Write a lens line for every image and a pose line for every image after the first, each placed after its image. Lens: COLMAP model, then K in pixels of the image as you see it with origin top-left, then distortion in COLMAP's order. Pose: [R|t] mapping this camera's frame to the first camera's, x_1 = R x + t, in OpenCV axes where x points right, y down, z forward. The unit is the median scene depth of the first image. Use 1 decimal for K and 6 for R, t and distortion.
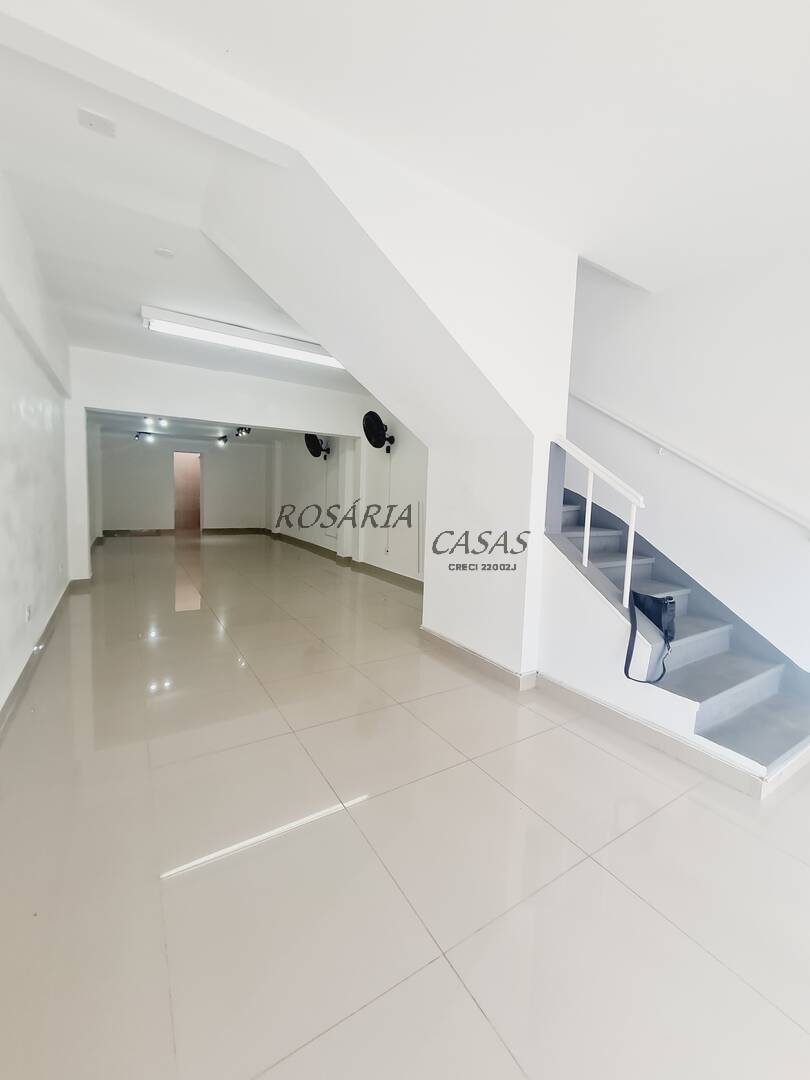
lens RADIAL K [[440.8, 0, 407.6], [0, 440.8, 531.3], [0, 0, 1]] dist [-0.000406, 0.000112]
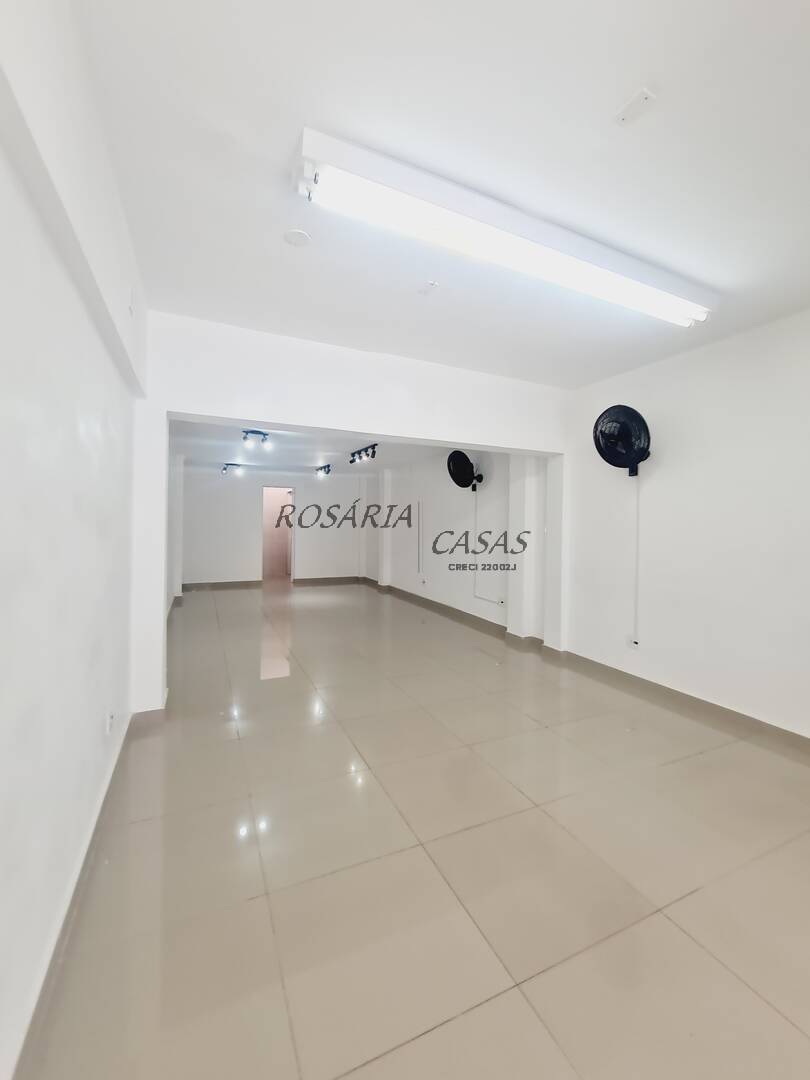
lens RADIAL K [[444.1, 0, 407.6], [0, 444.1, 529.6], [0, 0, 1]] dist [-0.004597, 0.000065]
pose [[0.991766, -0.015506, -0.127119, -0.185959], [0.005667, 0.996984, -0.077398, -0.040831], [0.127935, 0.076041, 0.988863, 0.254736]]
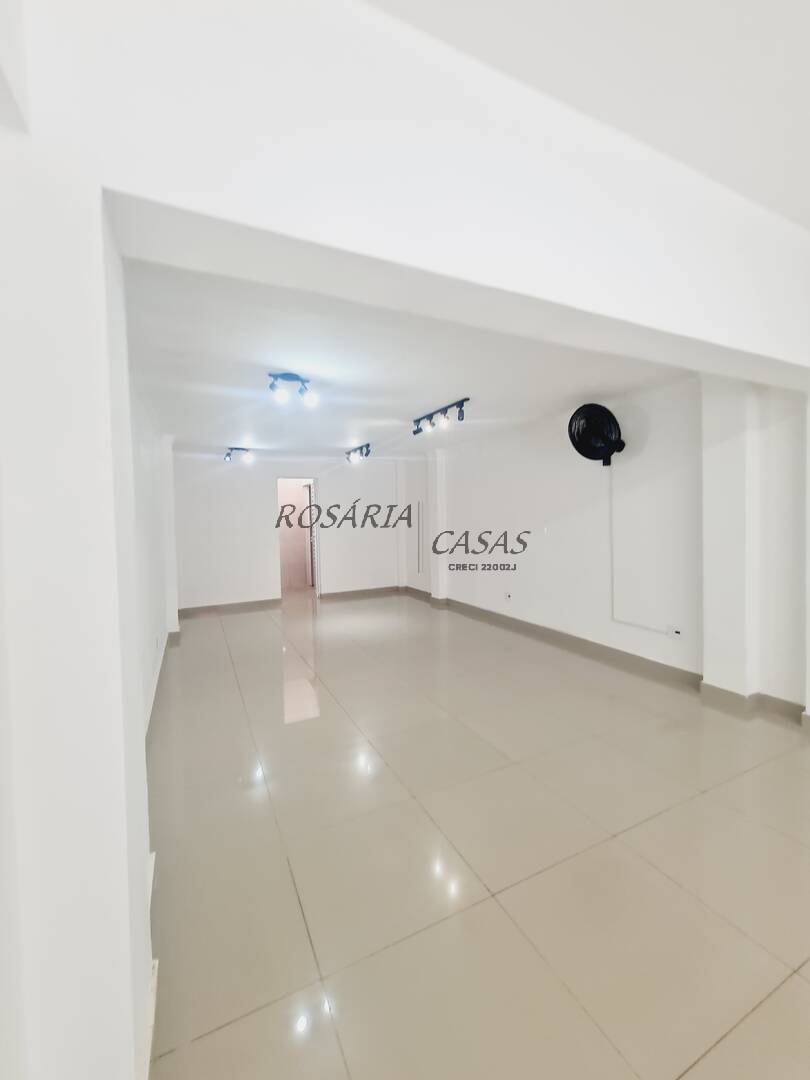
lens RADIAL K [[440.8, 0, 407.6], [0, 440.8, 531.3], [0, 0, 1]] dist [-0.000406, 0.000112]
pose [[0.992128, -0.054137, -0.112925, -0.323412], [0.047433, 0.996995, -0.061240, -0.064928], [0.115901, 0.055401, 0.991714, 0.456449]]
